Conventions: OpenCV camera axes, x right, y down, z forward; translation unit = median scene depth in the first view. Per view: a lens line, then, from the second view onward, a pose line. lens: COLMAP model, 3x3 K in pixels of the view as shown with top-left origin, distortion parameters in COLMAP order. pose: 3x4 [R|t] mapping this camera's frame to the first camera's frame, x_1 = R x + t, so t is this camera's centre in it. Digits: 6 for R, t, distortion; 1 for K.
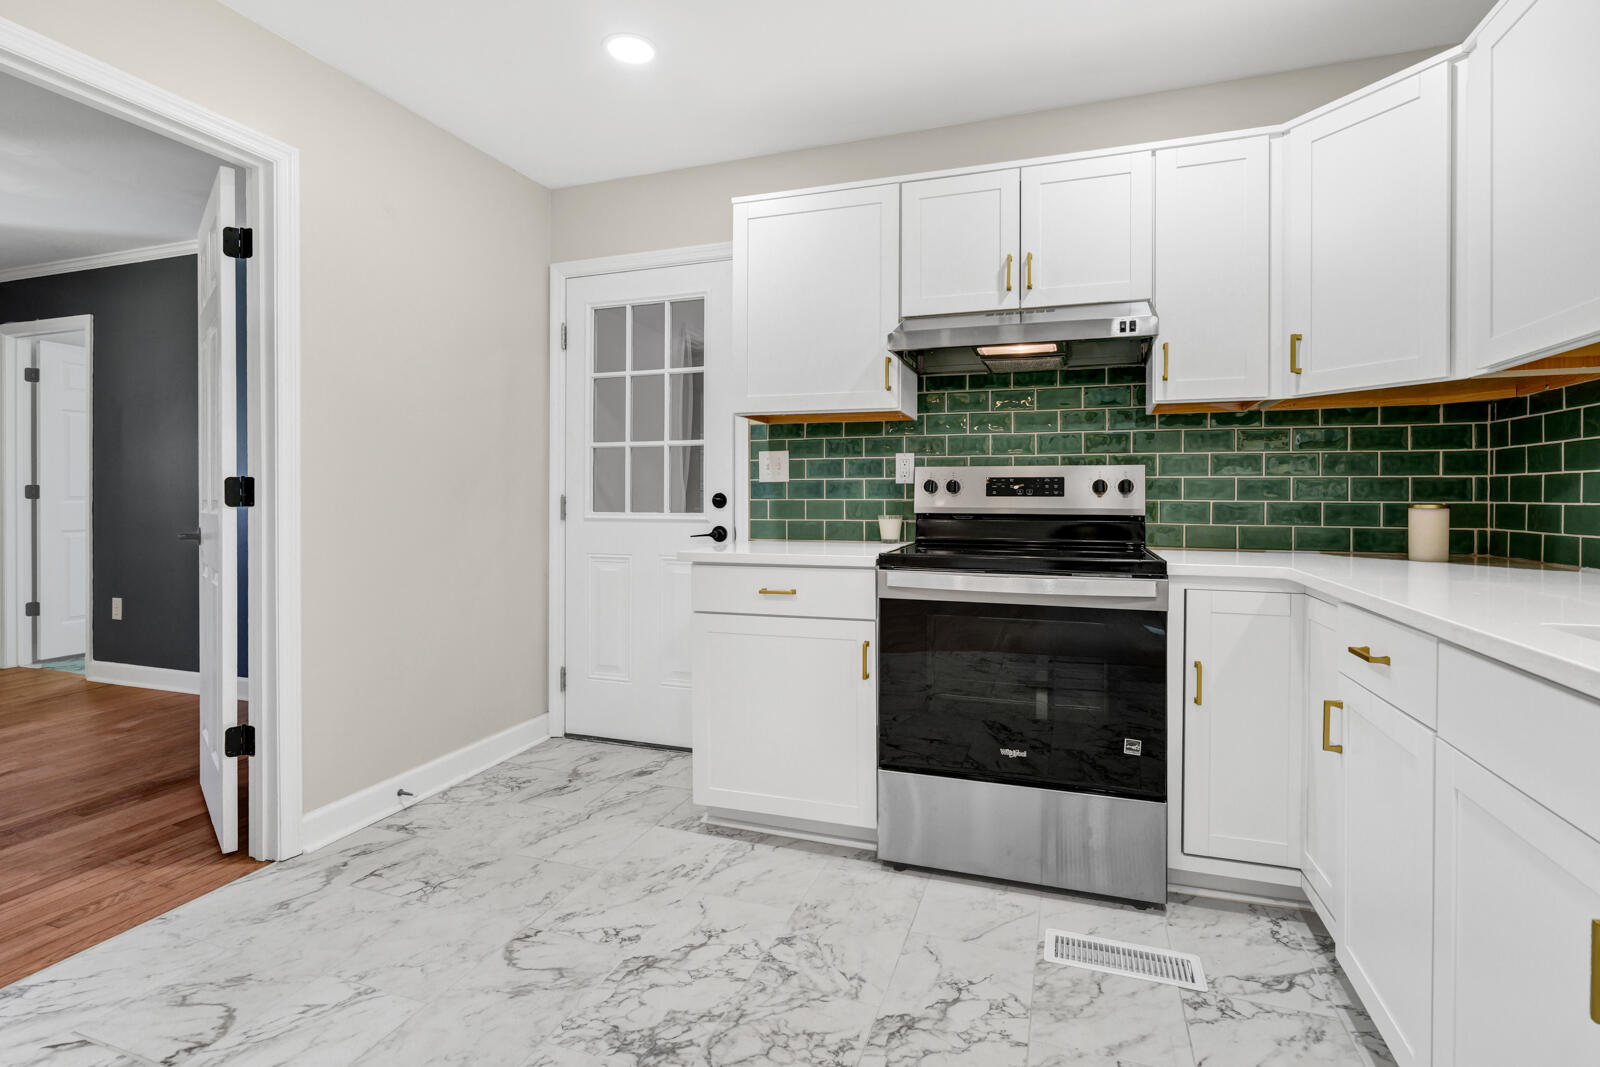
lens RADIAL K [[742.4, 0, 799.9], [0, 742.4, 525.2], [0, 0, 1]] dist [-0.005412, 0.002551]
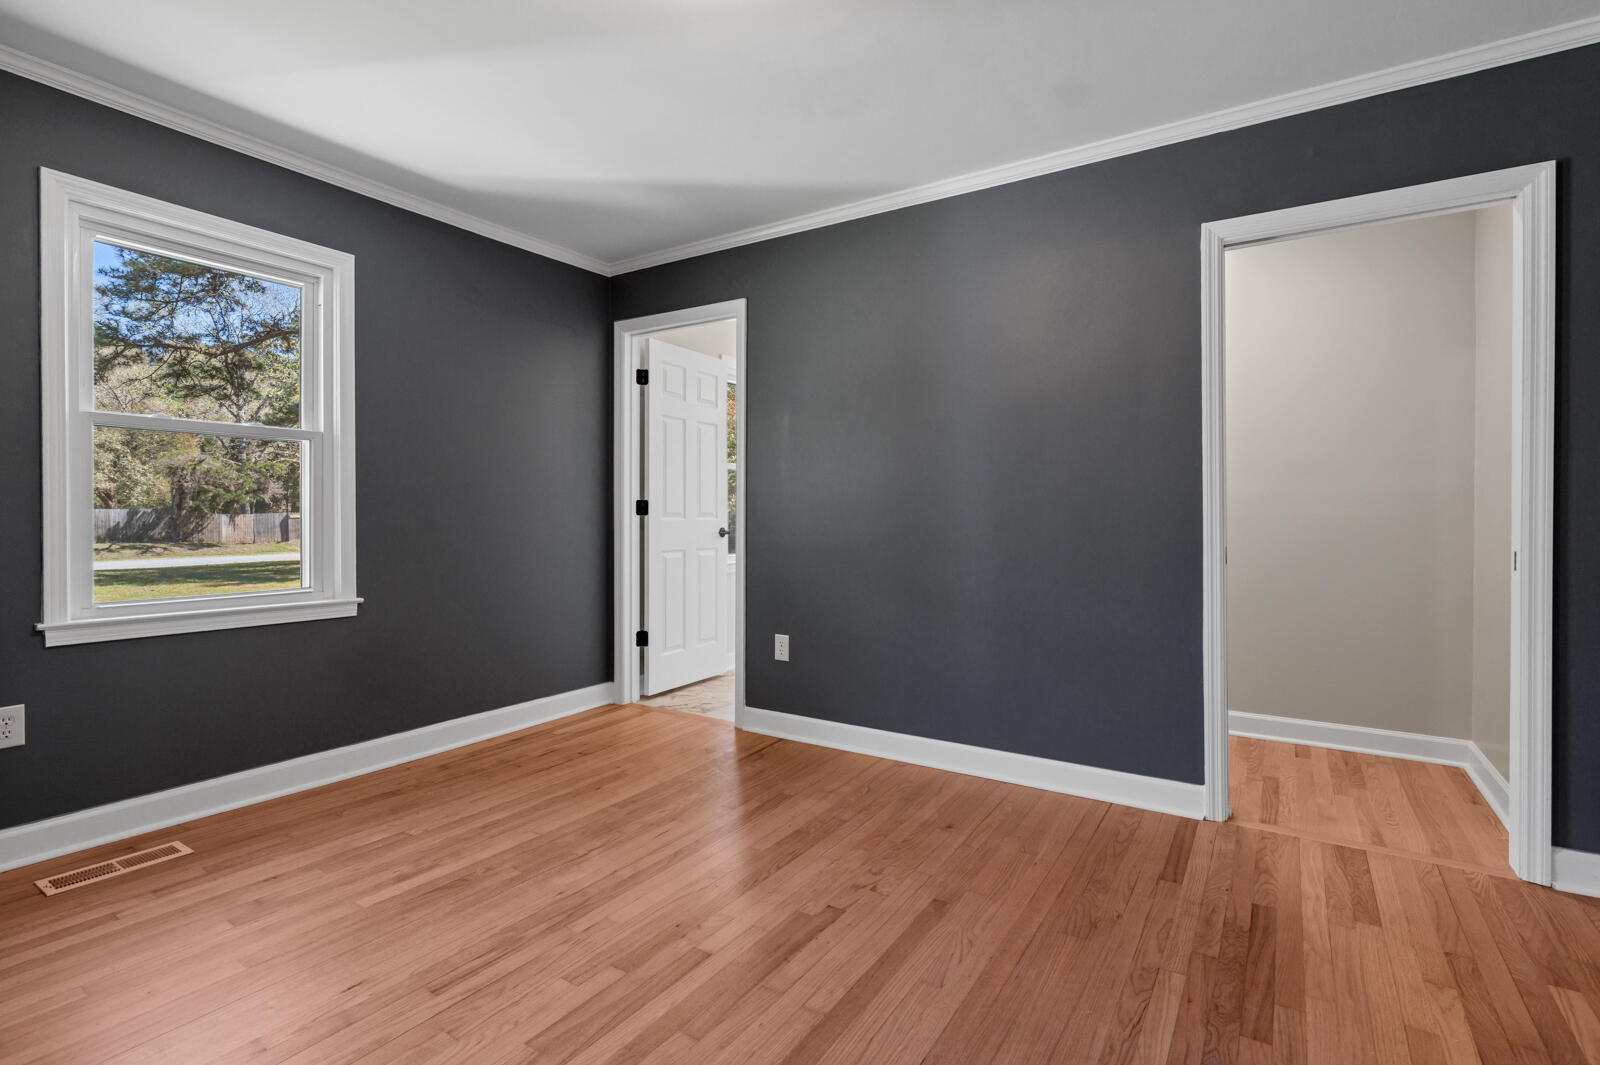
lens RADIAL K [[742.4, 0, 847.9], [0, 742.4, 518.9], [0, 0, 1]] dist [-0.005412, 0.002551]
pose [[0.975938, -0.005250, -0.217985, -0.597682], [0.002025, 0.999885, -0.015013, -0.017088], [0.218039, 0.014210, 0.975837, 0.177971]]
